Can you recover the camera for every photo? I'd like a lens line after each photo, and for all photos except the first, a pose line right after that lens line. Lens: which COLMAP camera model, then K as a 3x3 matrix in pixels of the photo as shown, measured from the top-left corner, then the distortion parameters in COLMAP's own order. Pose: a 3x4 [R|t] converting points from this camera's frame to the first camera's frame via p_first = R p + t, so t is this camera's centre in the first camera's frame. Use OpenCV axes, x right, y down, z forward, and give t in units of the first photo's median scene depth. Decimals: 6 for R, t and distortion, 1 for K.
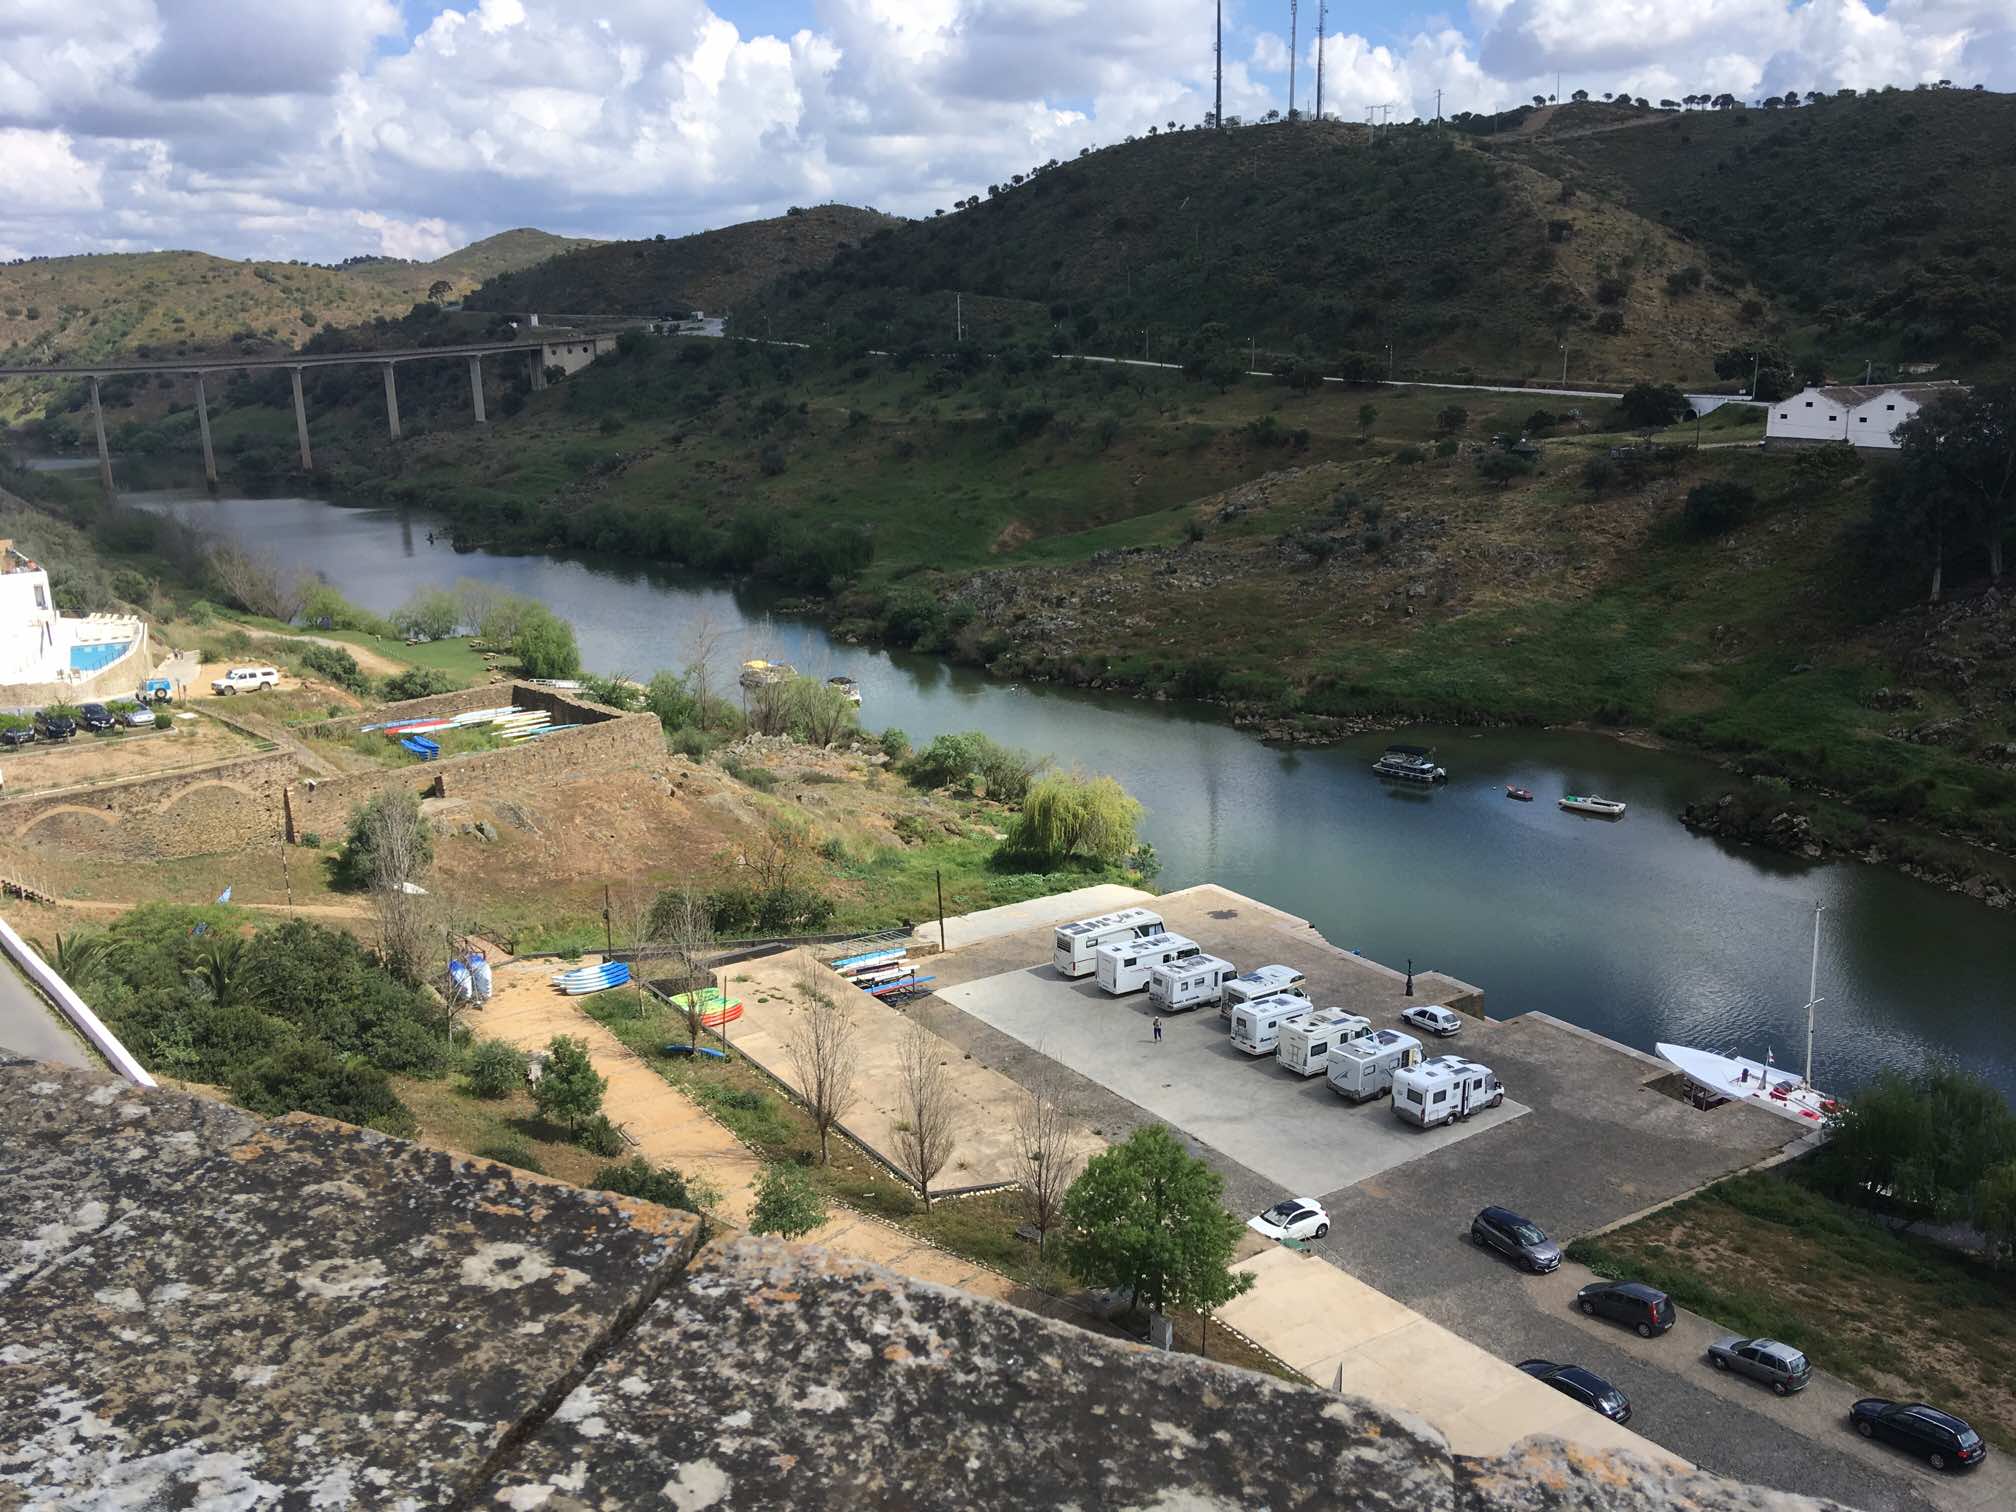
lens RADIAL K [[1771.8, 0, 1008.0], [0, 1771.8, 756.0], [0, 0, 1]] dist [0.046221, -0.012185]
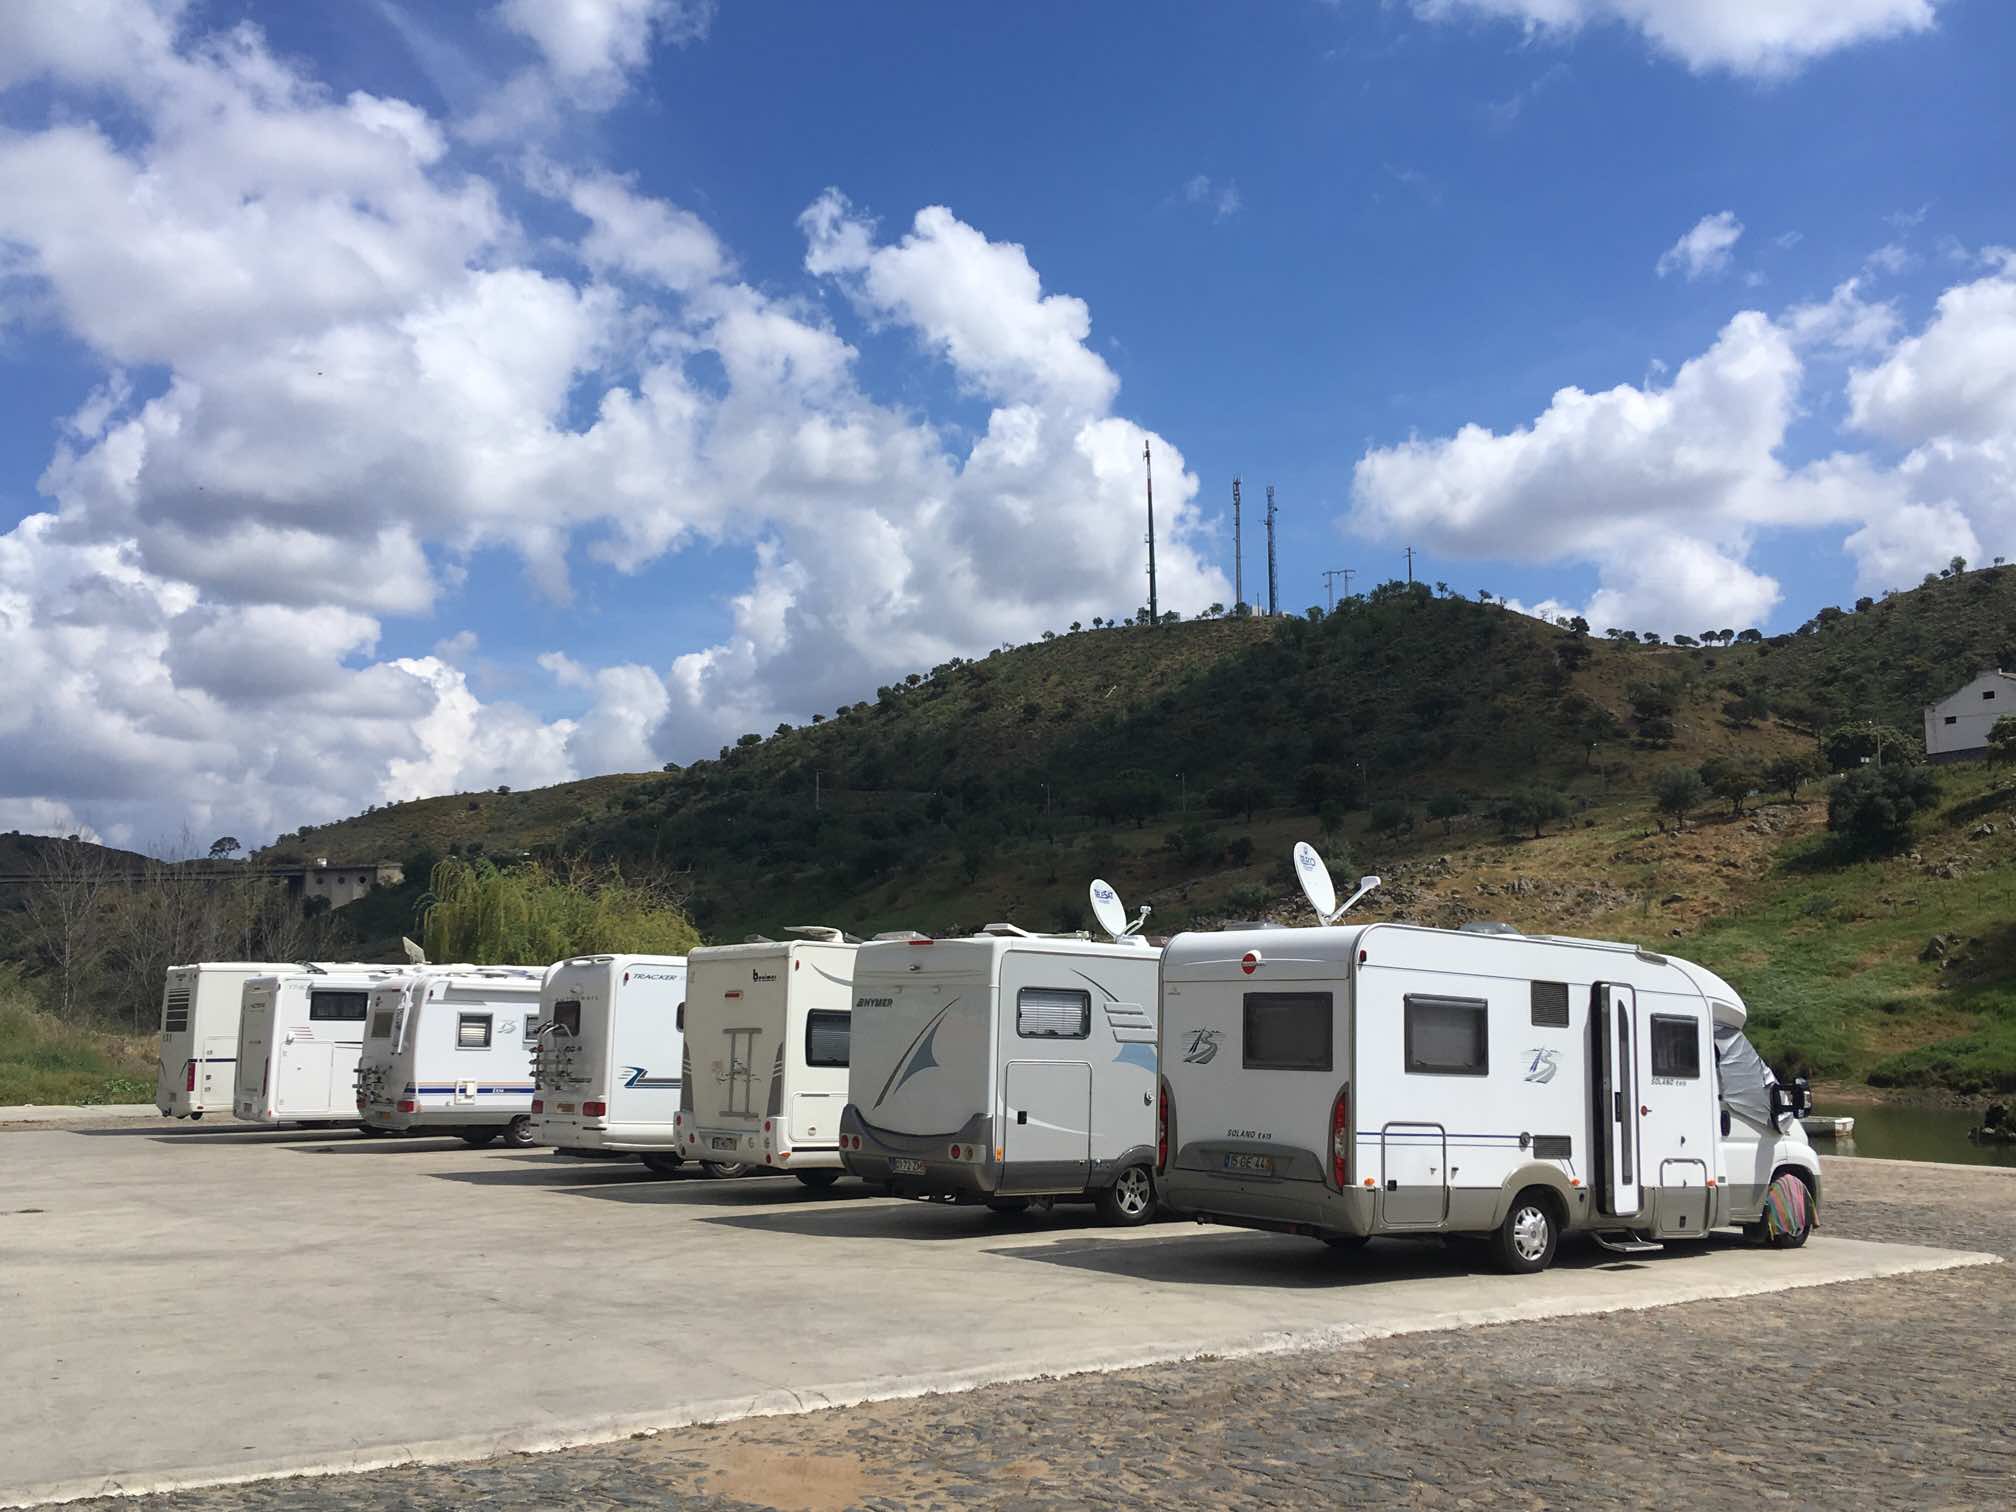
lens RADIAL K [[1986.3, 0, 1008.0], [0, 1986.3, 756.0], [0, 0, 1]] dist [0.075774, 0.002153]
pose [[0.999877, 0.007168, 0.013941, 0.038801], [-0.001644, 0.932369, -0.361503, 0.044711], [-0.015589, 0.361436, 0.932267, 0.159518]]
